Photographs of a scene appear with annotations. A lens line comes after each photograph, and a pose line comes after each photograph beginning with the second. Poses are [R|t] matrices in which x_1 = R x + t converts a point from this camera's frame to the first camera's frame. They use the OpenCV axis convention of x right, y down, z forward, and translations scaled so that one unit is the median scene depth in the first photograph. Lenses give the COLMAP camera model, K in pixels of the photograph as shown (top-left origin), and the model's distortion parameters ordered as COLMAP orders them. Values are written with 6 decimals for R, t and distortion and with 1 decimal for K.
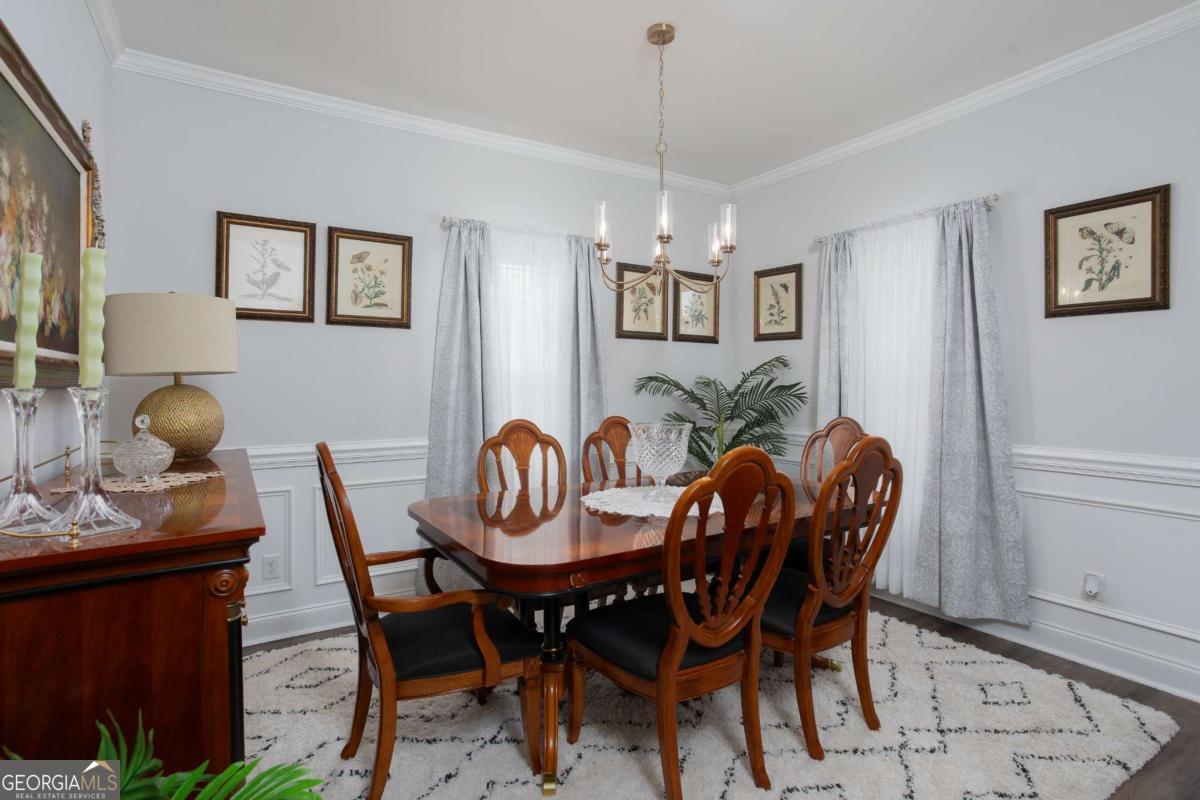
lens RADIAL K [[593.5, 0, 598.7], [0, 593.5, 394.9], [0, 0, 1]] dist [-0.040184, 0.007468]
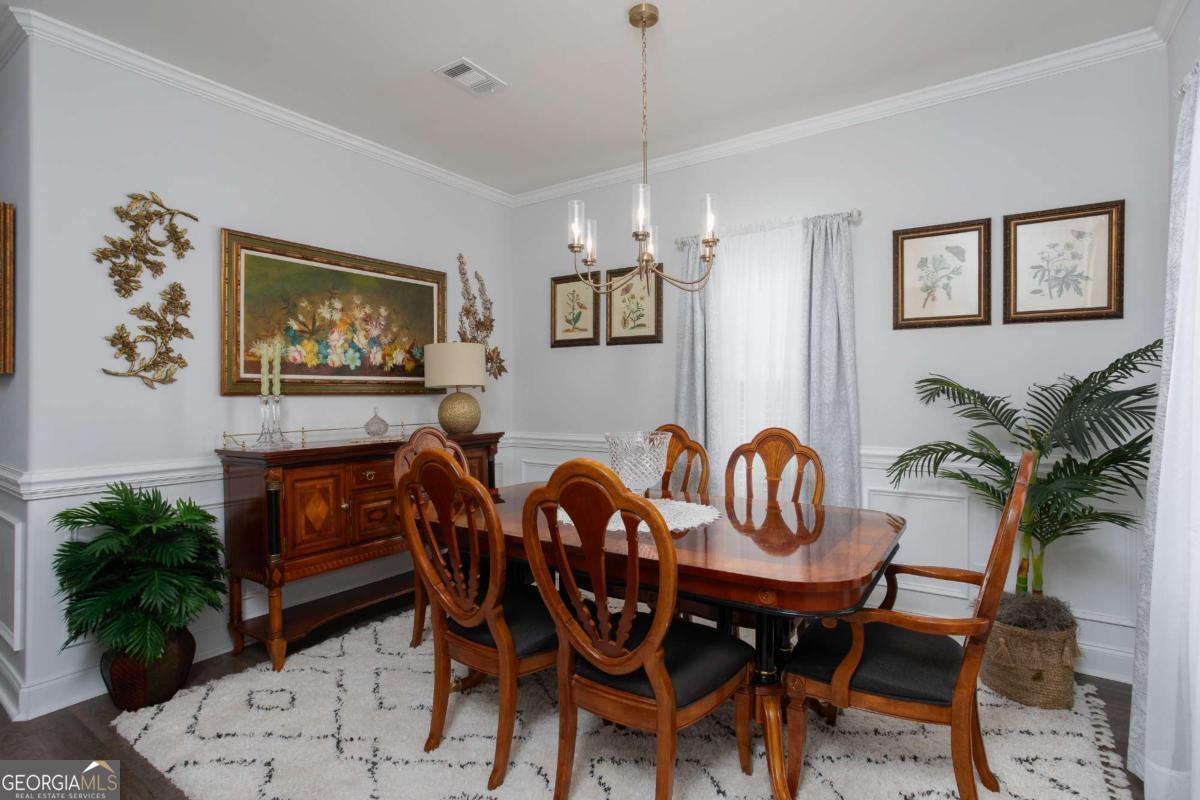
lens RADIAL K [[593.5, 0, 597.7], [0, 593.5, 397.6], [0, 0, 1]] dist [-0.040184, 0.007468]
pose [[0.425311, 0.003509, -0.905040, 0.614064], [-0.009488, 0.999955, -0.000581, -0.002684], [0.904998, 0.008834, 0.425325, 0.356325]]
